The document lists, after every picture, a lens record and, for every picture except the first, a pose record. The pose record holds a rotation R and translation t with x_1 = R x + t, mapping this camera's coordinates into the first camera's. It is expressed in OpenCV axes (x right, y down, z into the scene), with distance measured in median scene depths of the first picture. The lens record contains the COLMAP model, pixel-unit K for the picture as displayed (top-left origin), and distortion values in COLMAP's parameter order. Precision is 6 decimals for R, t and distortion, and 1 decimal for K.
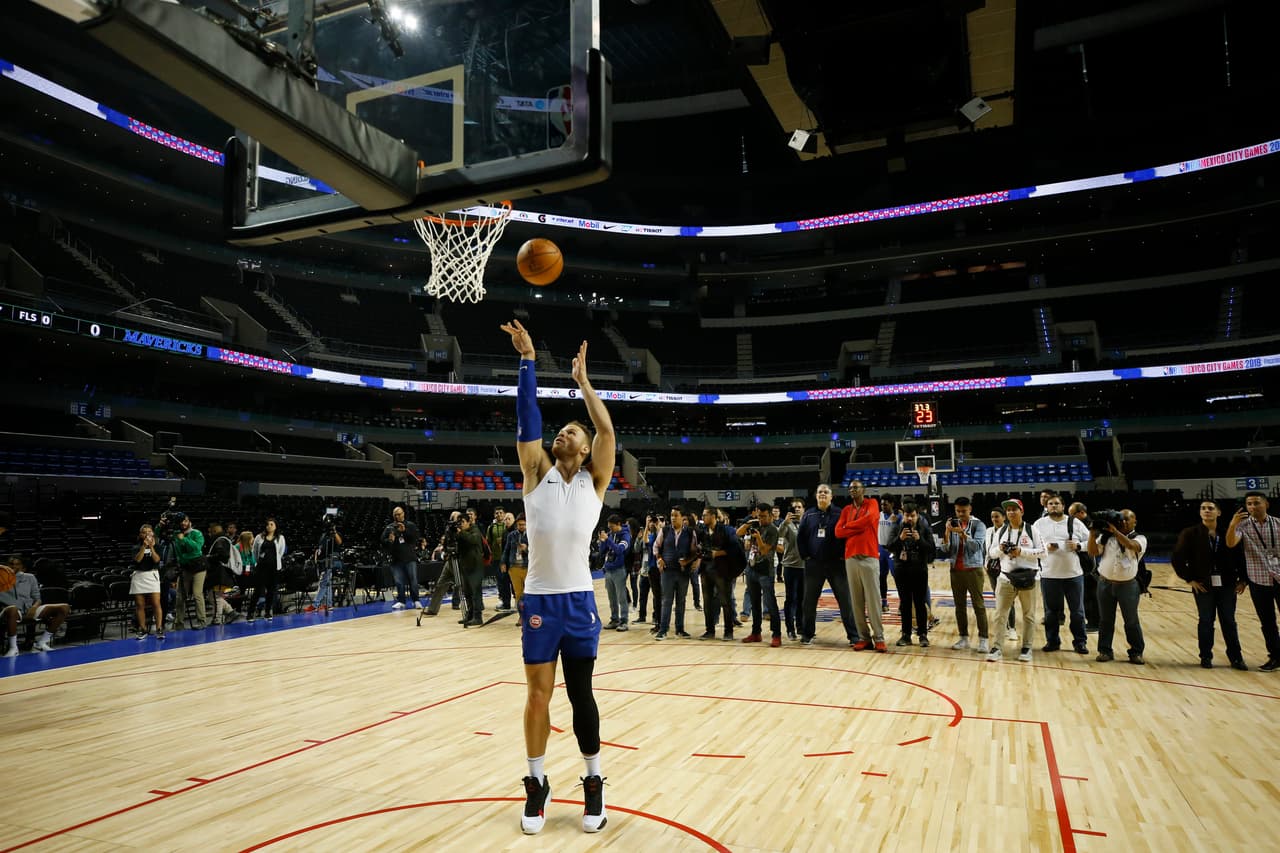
lens RADIAL K [[848.8, 0, 640.0], [0, 848.8, 426.5], [0, 0, 1]] dist [0.000111, 0.007777]
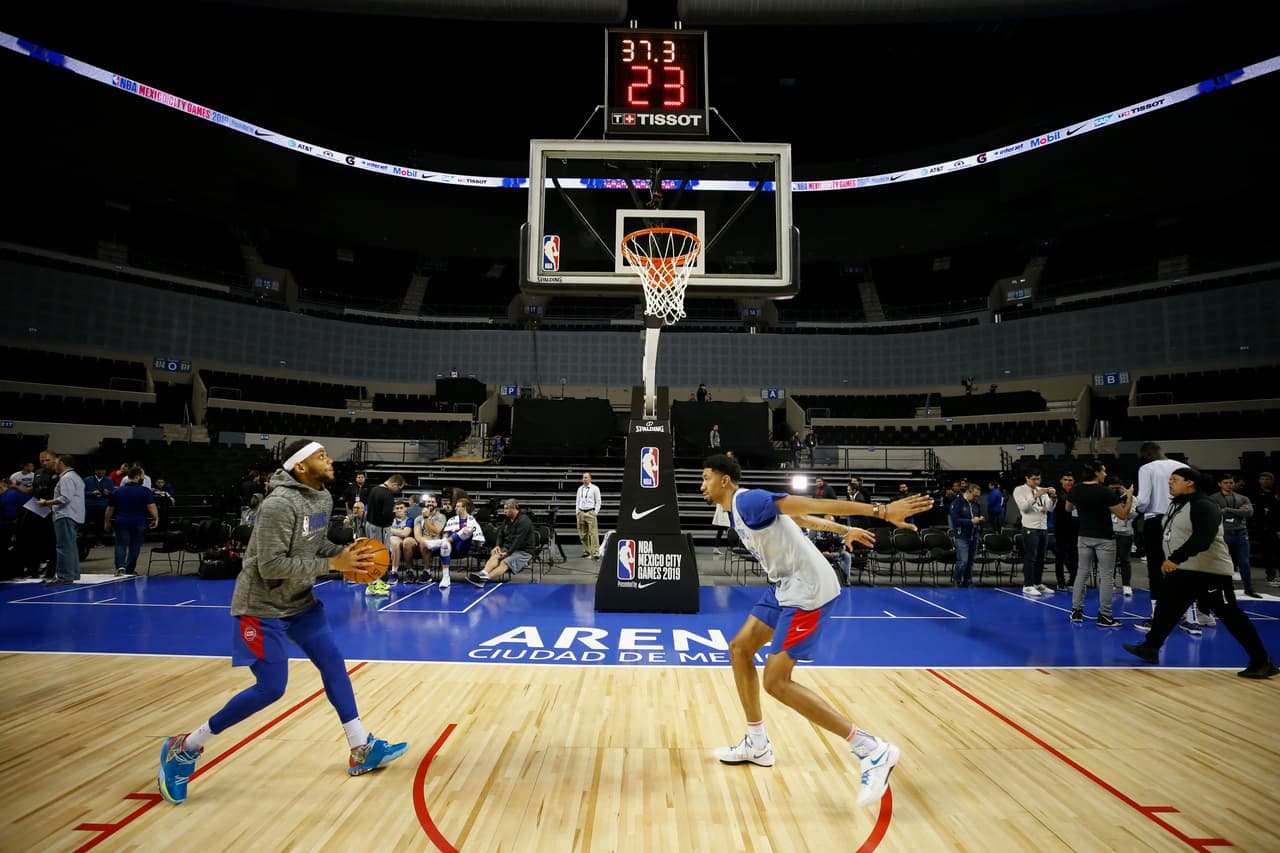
lens RADIAL K [[586.1, 0, 642.2], [0, 586.1, 427.1], [0, 0, 1]] dist [-0.041746, 0.012471]
pose [[0.916327, 0.058333, 0.396160, 0.146153], [-0.065335, 0.997855, 0.004191, 0.046599], [-0.395065, -0.029724, 0.918172, 0.455757]]
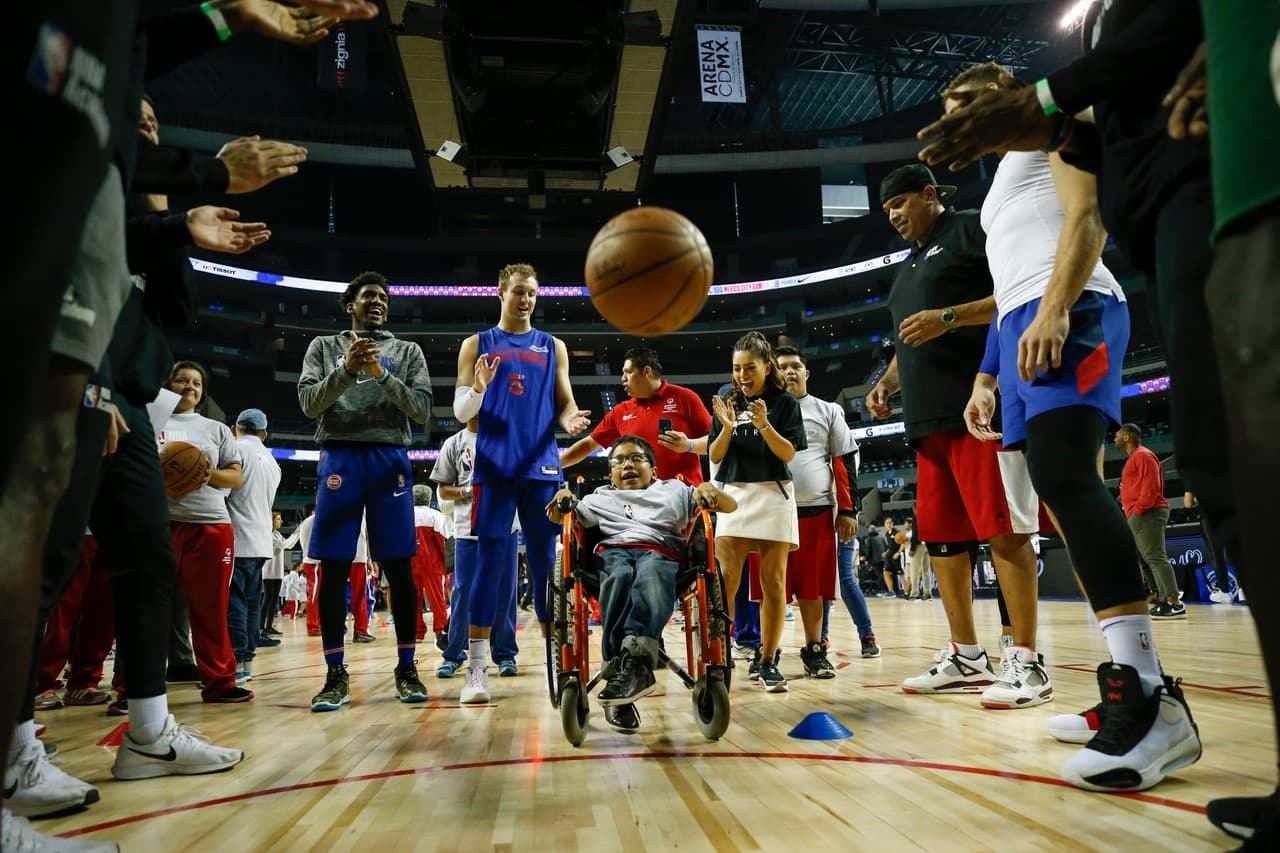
lens RADIAL K [[823.9, 0, 640.0], [0, 823.9, 426.5], [0, 0, 1]] dist [-0.003751, 0.000577]
pose [[0.869358, 0.074583, 0.488522, -0.023880], [-0.024683, 0.993865, -0.107809, 0.028272], [-0.493566, 0.081666, 0.865866, 0.046227]]
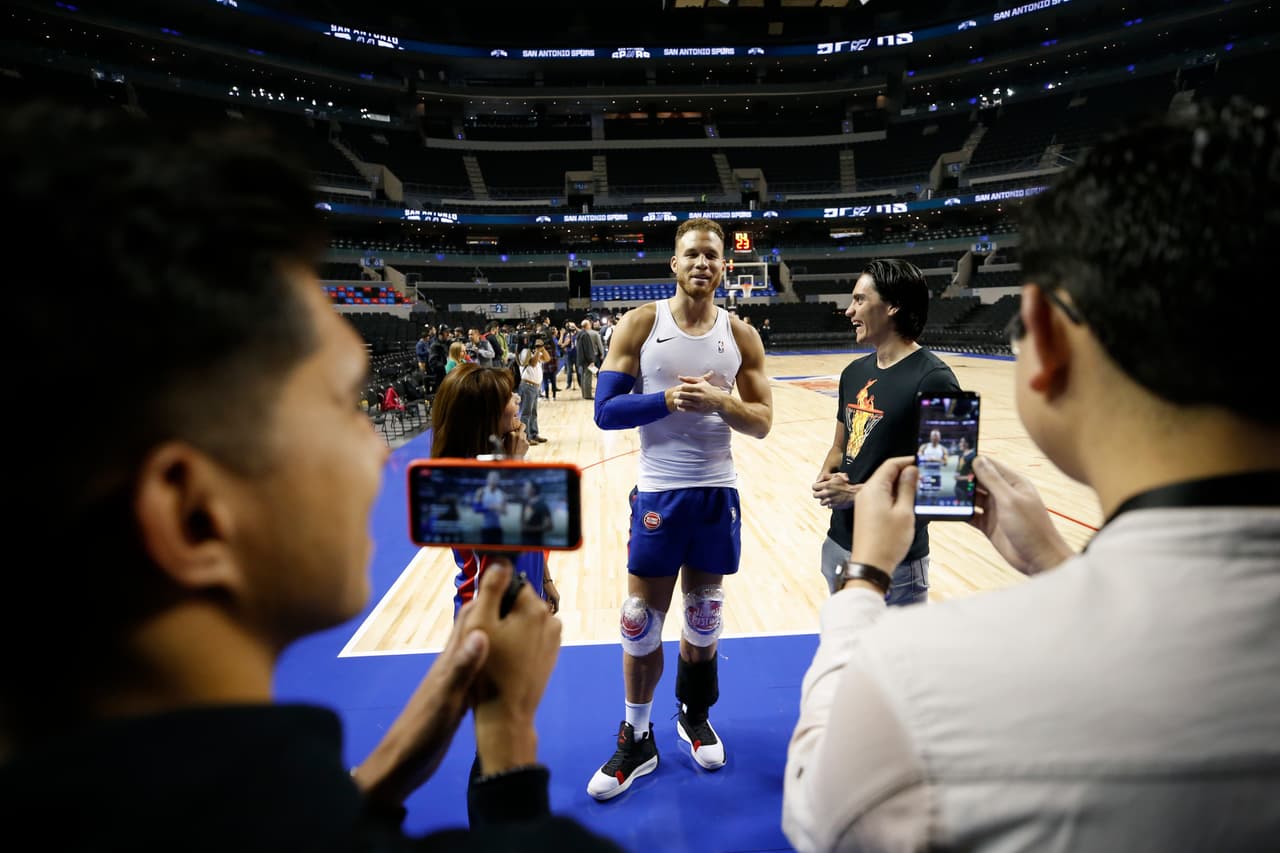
lens RADIAL K [[746.6, 0, 640.0], [0, 746.6, 426.5], [0, 0, 1]] dist [-0.021415, 0.018661]
pose [[0.897639, -0.075157, 0.434277, -0.165028], [-0.029027, 0.973132, 0.228410, 0.002084], [-0.439775, -0.217635, 0.871340, 0.020903]]
